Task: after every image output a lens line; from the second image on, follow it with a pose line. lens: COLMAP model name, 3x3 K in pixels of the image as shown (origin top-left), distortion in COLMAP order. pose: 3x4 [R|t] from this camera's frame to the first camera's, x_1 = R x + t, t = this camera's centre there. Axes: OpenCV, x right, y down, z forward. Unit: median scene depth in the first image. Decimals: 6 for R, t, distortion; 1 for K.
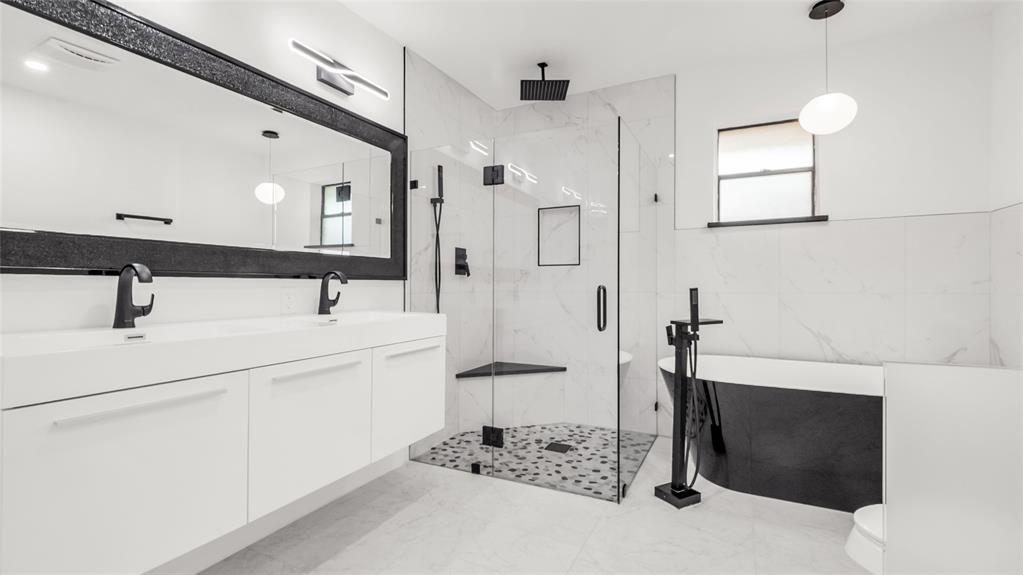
lens RADIAL K [[445.9, 0, 509.4], [0, 445.9, 284.6], [0, 0, 1]] dist [-0.008125, -0.002285]
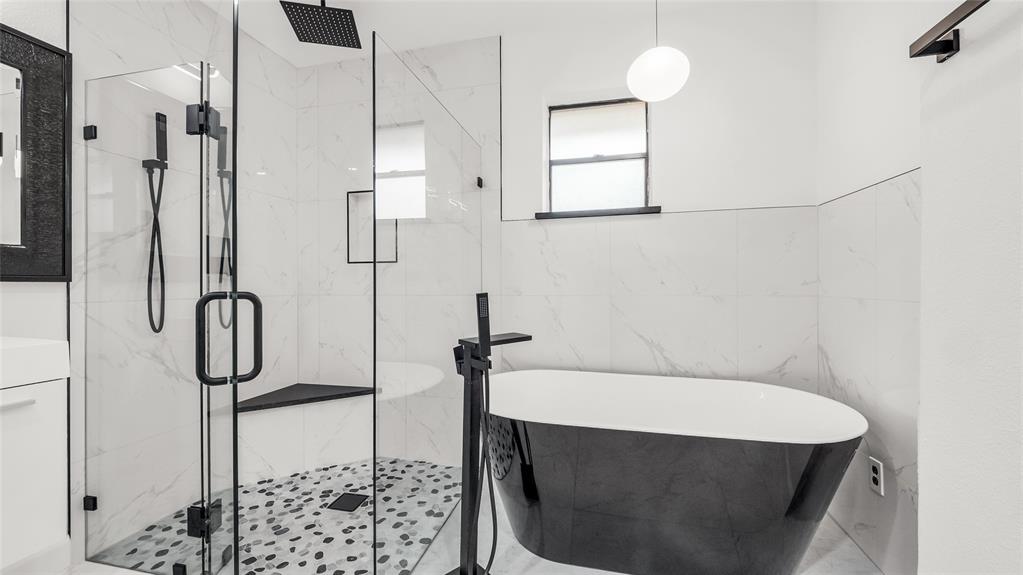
lens RADIAL K [[398.5, 0, 512.4], [0, 398.5, 282.7], [0, 0, 1]] dist [-0.011869, -0.001282]
pose [[0.970704, -0.001369, 0.240274, 0.228879], [0.002844, 0.999979, -0.005792, -0.002693], [-0.240262, 0.006306, 0.970688, 0.289740]]
